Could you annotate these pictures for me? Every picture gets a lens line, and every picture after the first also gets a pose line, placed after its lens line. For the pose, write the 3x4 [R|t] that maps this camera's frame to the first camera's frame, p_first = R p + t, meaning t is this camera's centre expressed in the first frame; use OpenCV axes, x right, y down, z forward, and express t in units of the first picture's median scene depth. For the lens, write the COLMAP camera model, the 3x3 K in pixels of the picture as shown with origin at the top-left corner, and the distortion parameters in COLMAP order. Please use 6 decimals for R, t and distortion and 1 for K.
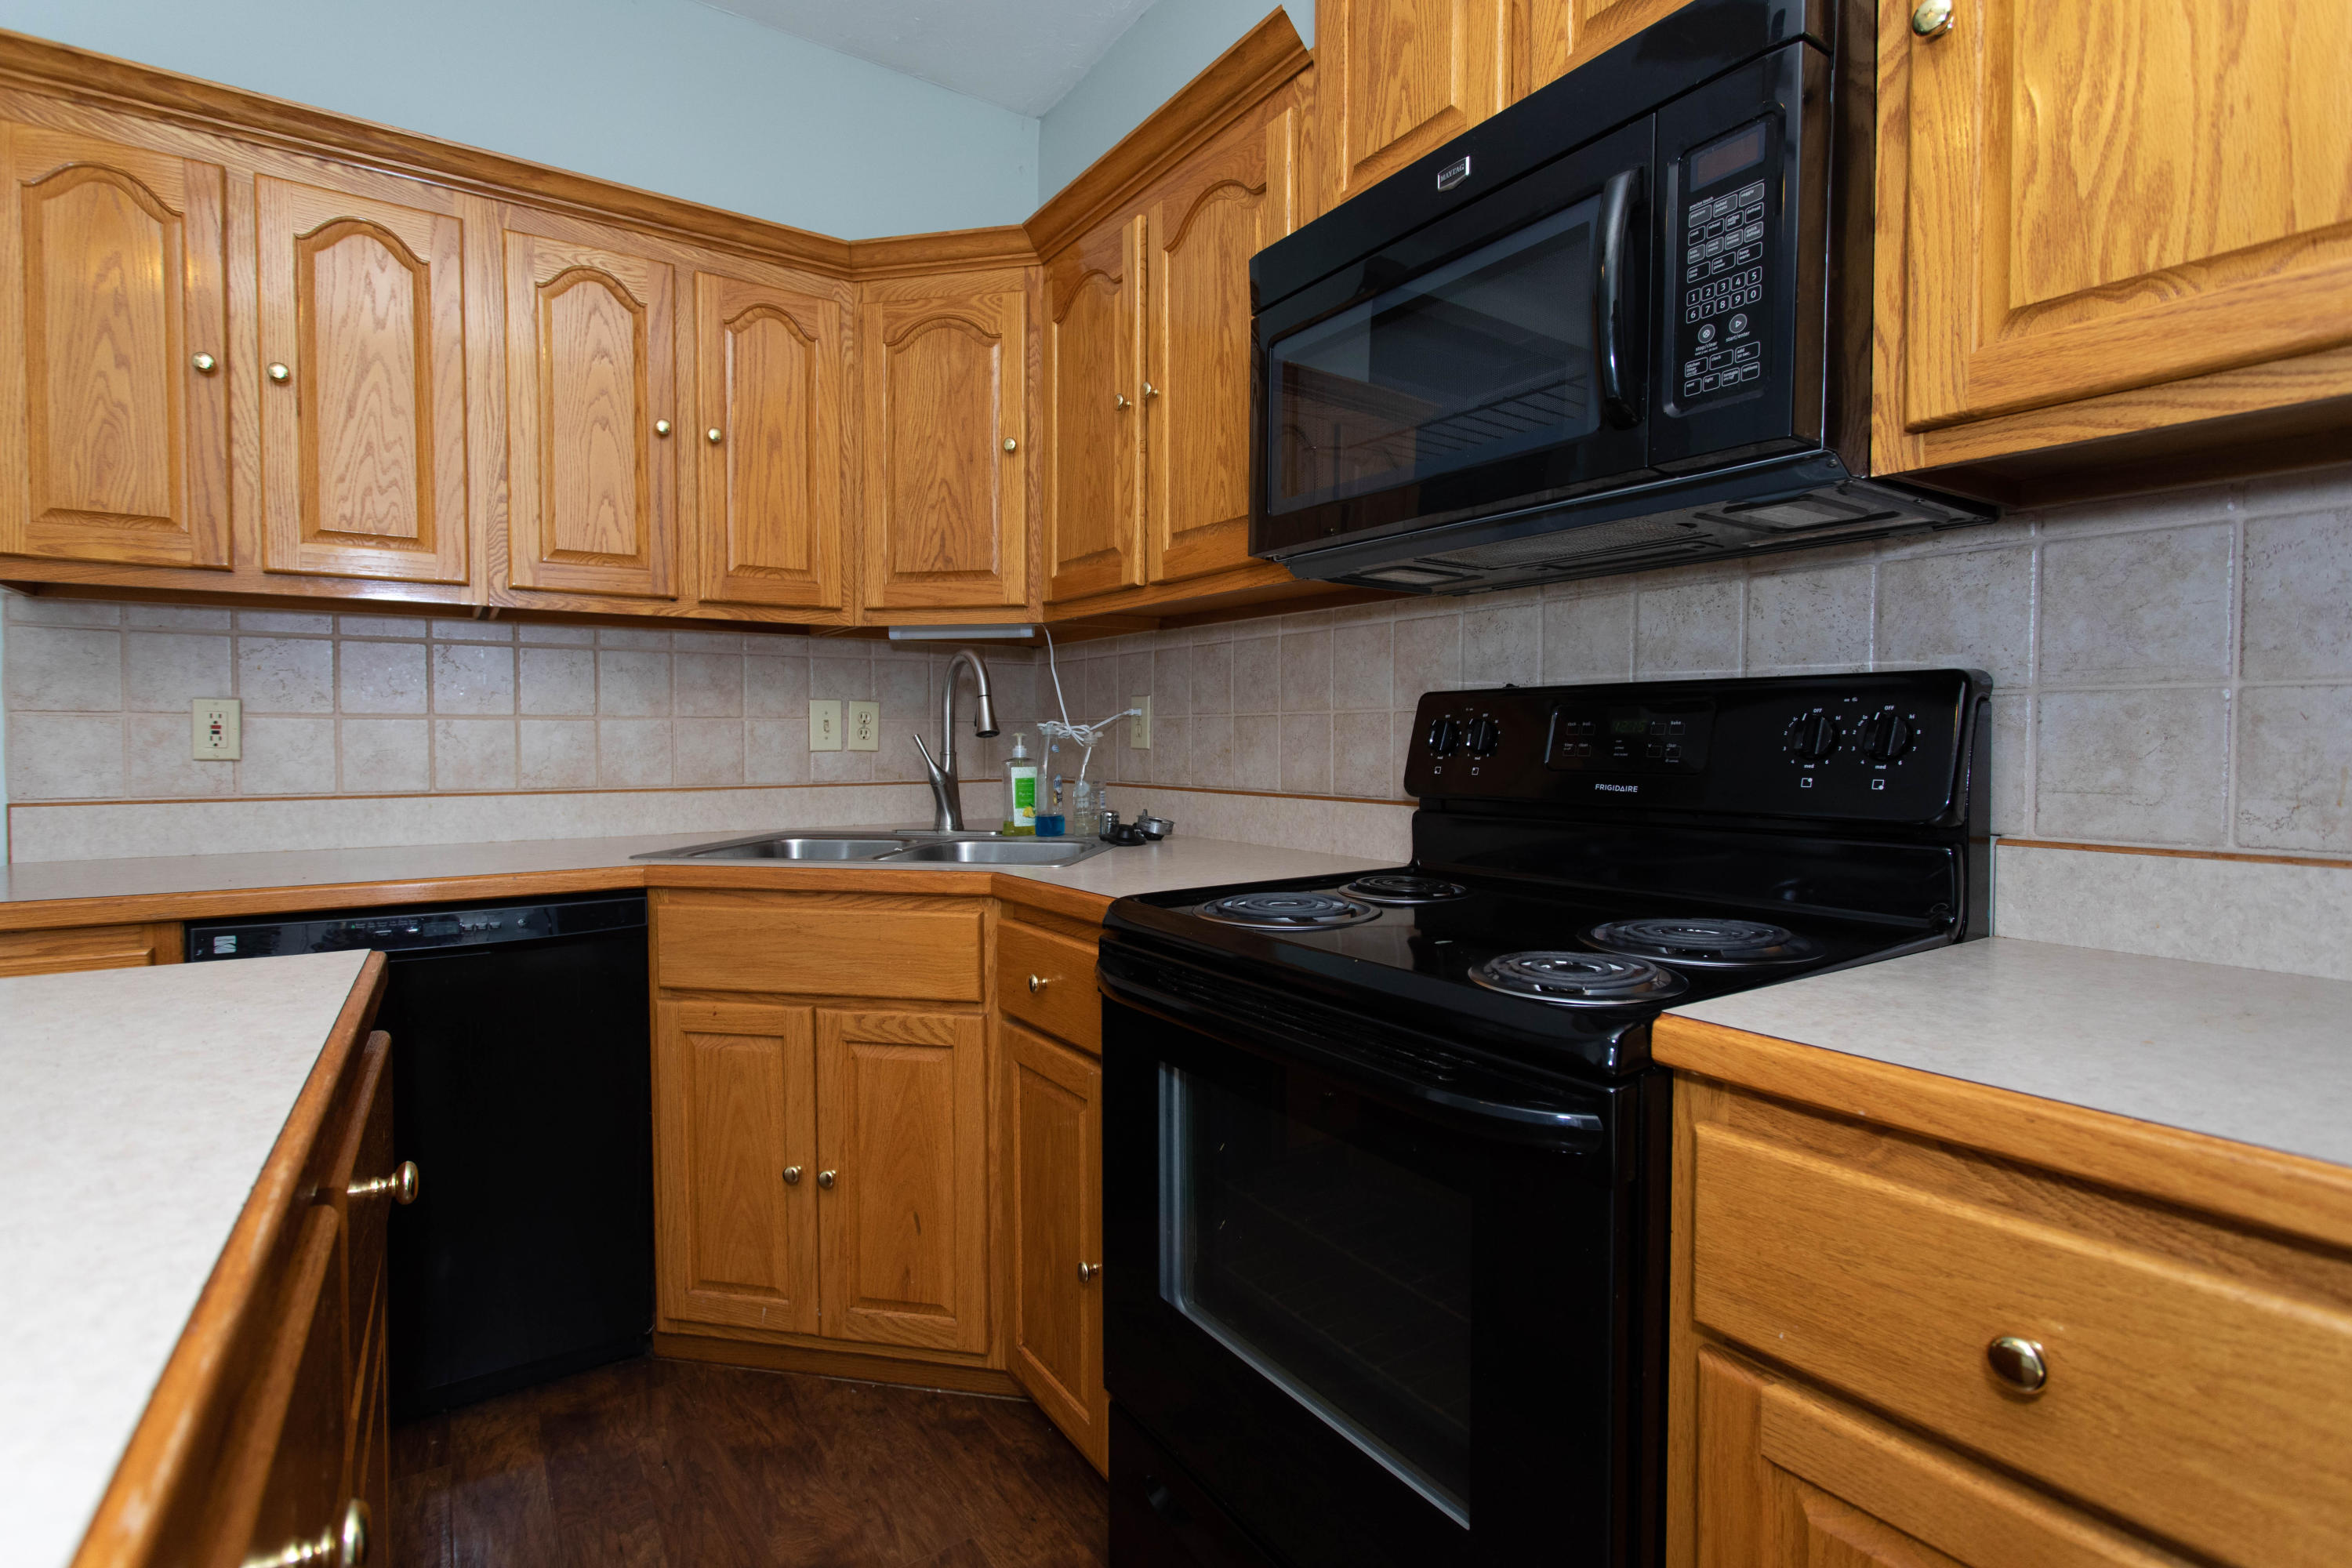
lens RADIAL K [[1137.1, 0, 1144.5], [0, 1137.1, 765.5], [0, 0, 1]] dist [0.000282, 0.000702]
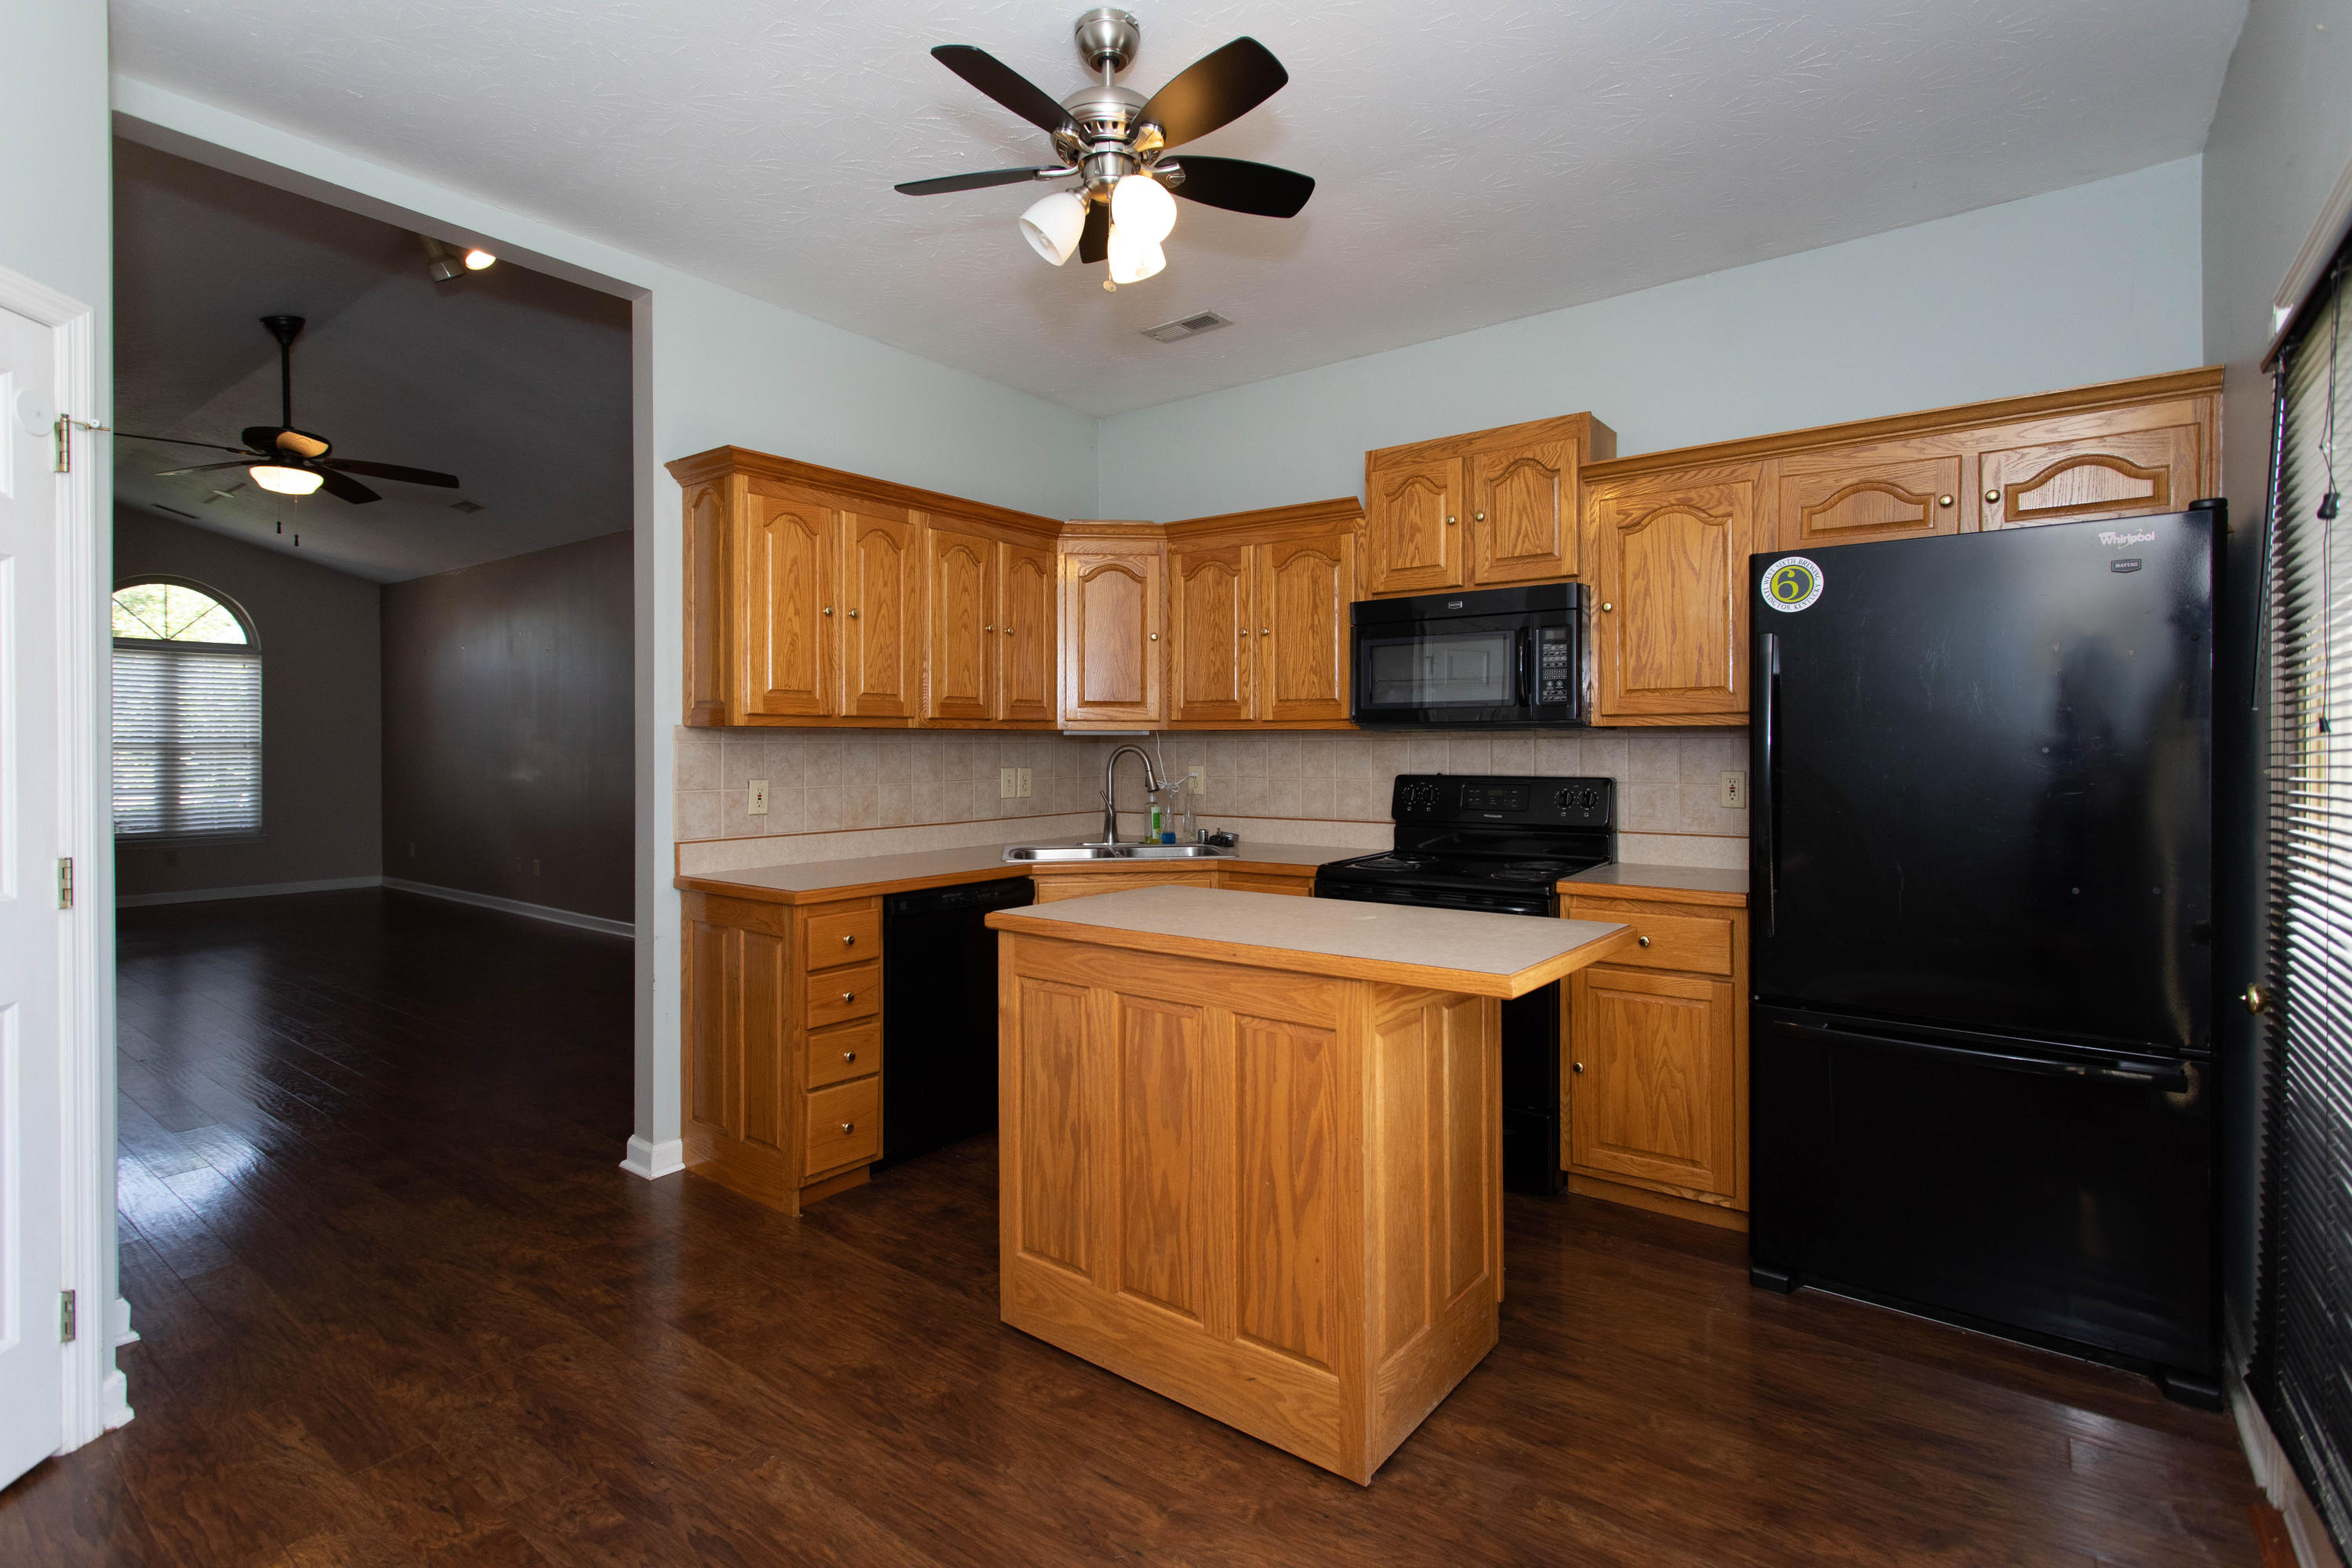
lens RADIAL K [[1146.4, 0, 1127.4], [0, 1146.4, 745.6], [0, 0, 1]] dist [0.015482, 0.000505]
pose [[0.951236, -0.006667, 0.308391, -0.927963], [0.013801, 0.999685, -0.020955, -0.076271], [-0.308154, 0.024189, 0.951029, -0.981707]]
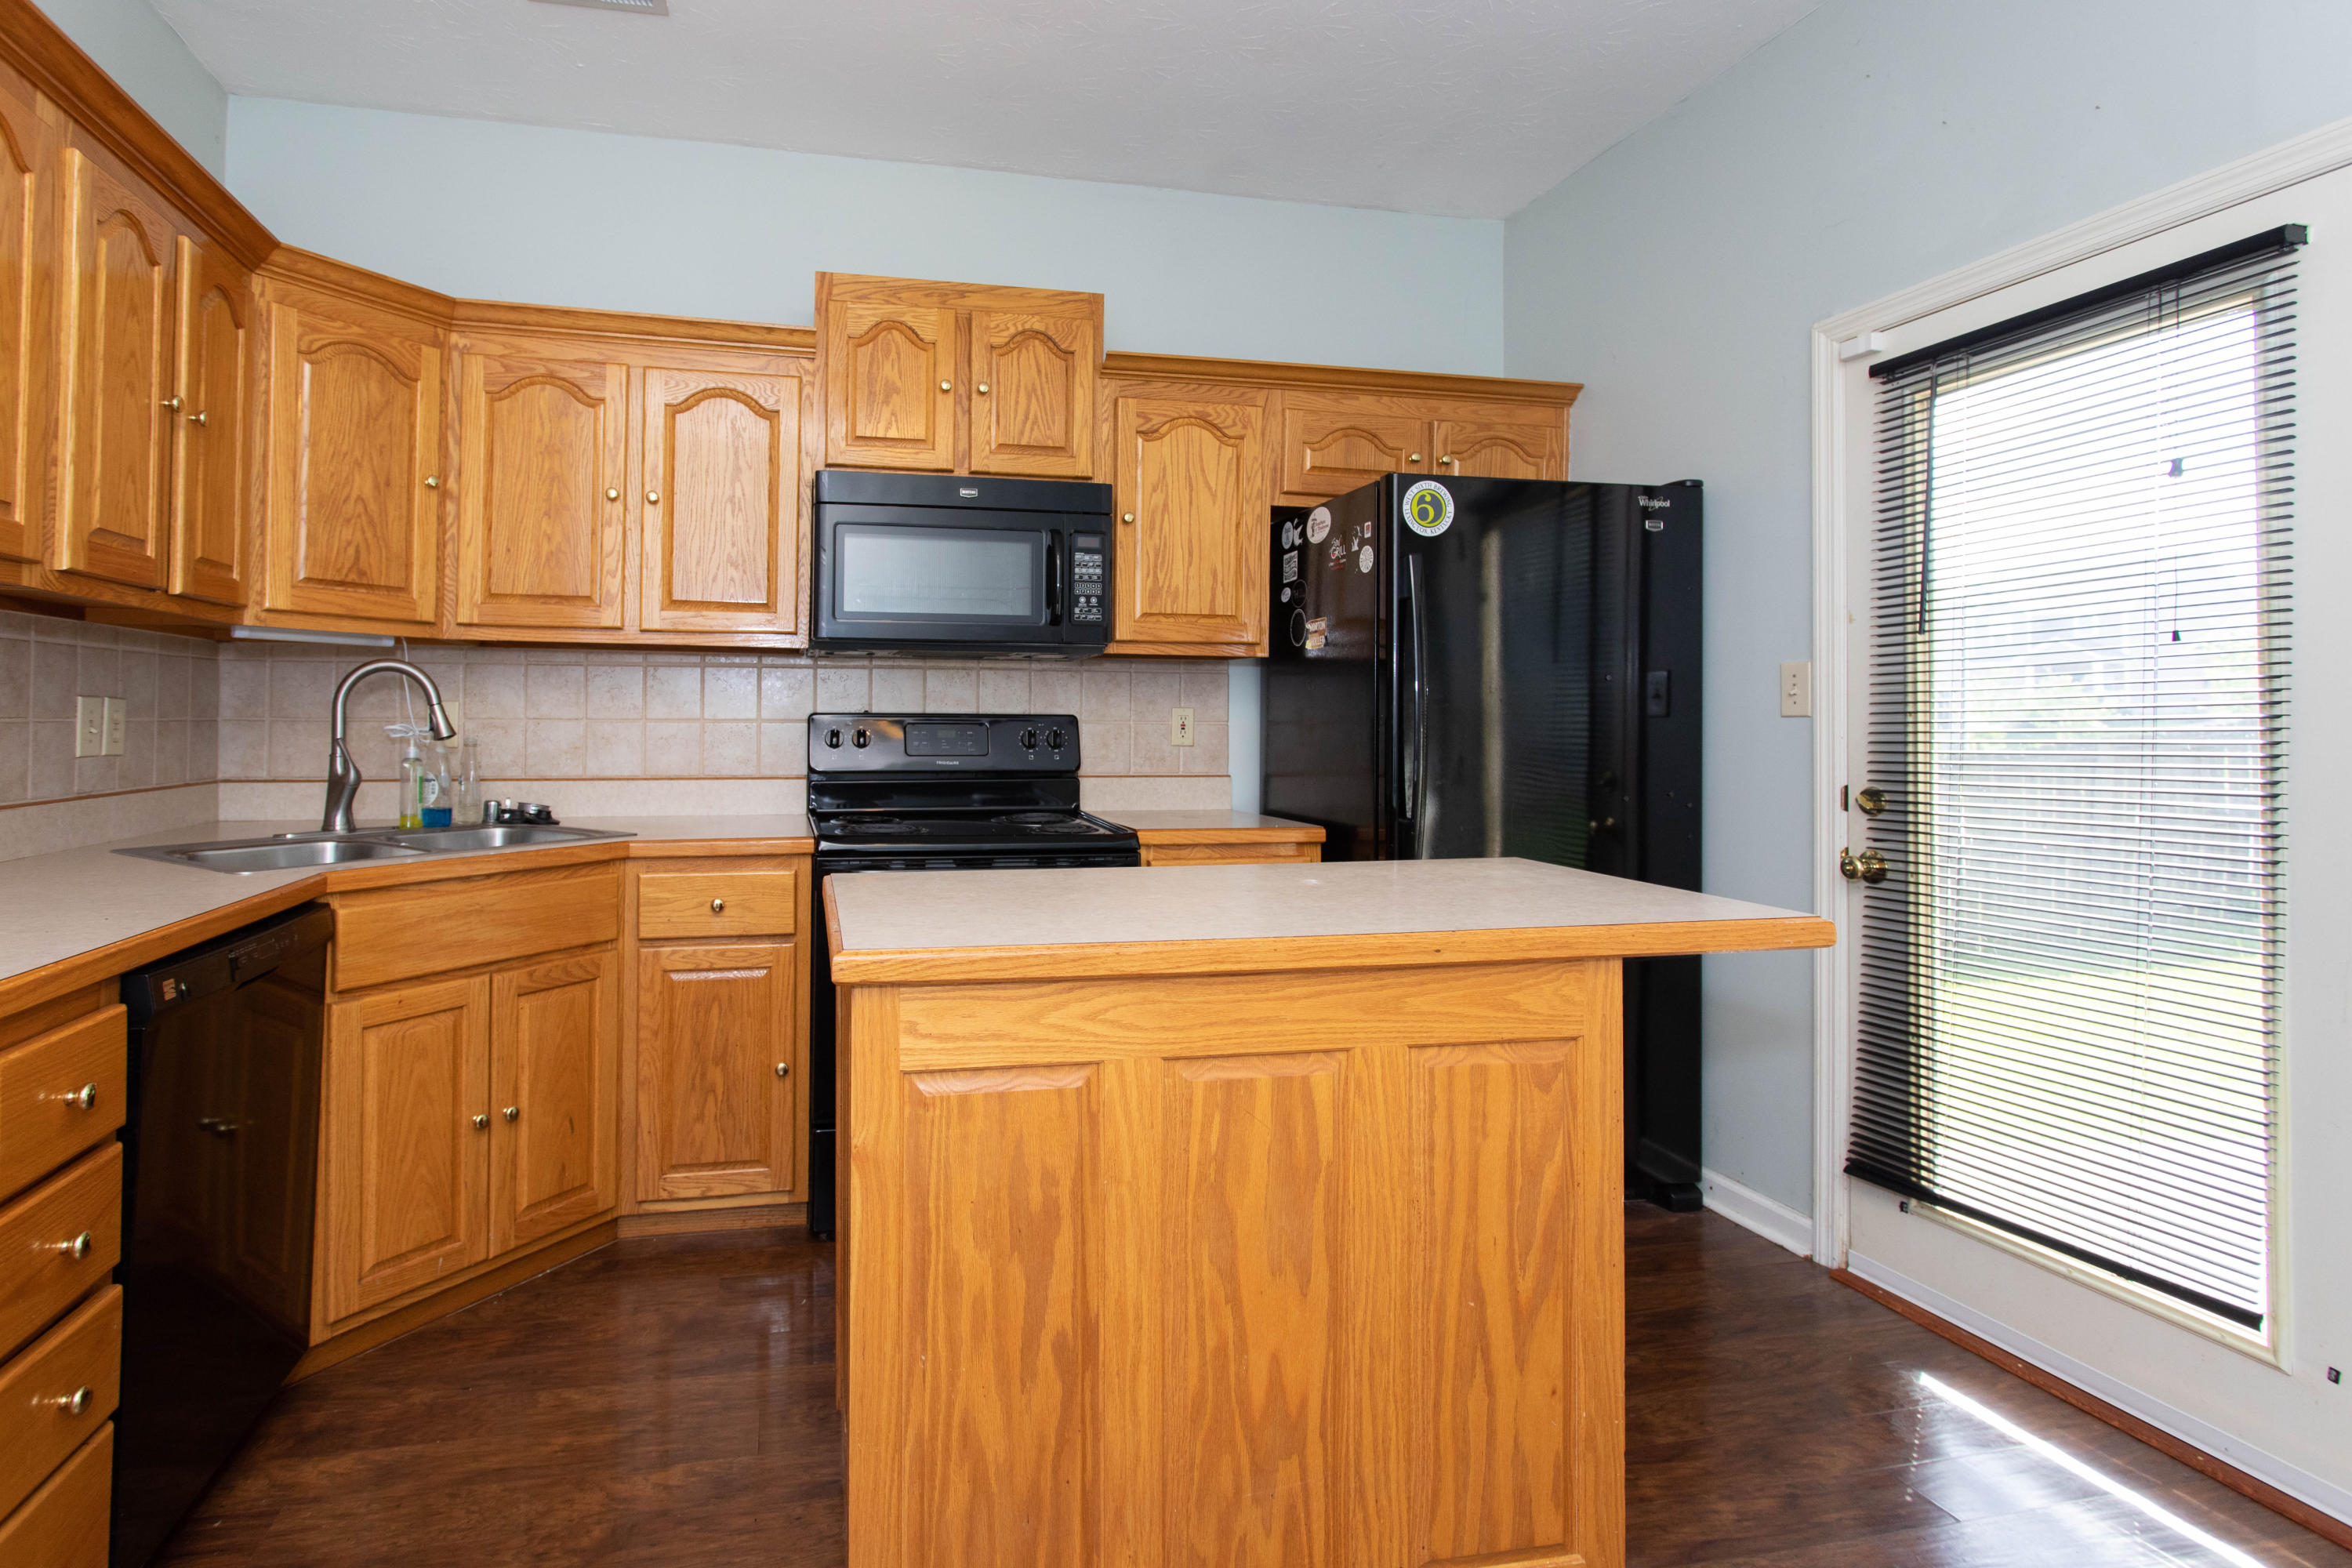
lens RADIAL K [[1208.2, 0, 1019.2], [0, 1208.2, 694.4], [0, 0, 1]] dist [0.002922, 0.000531]
pose [[0.366611, 0.020838, 0.930141, -1.260782], [0.016152, 0.999456, -0.028757, -0.031529], [-0.930234, 0.025566, 0.366075, 0.025097]]
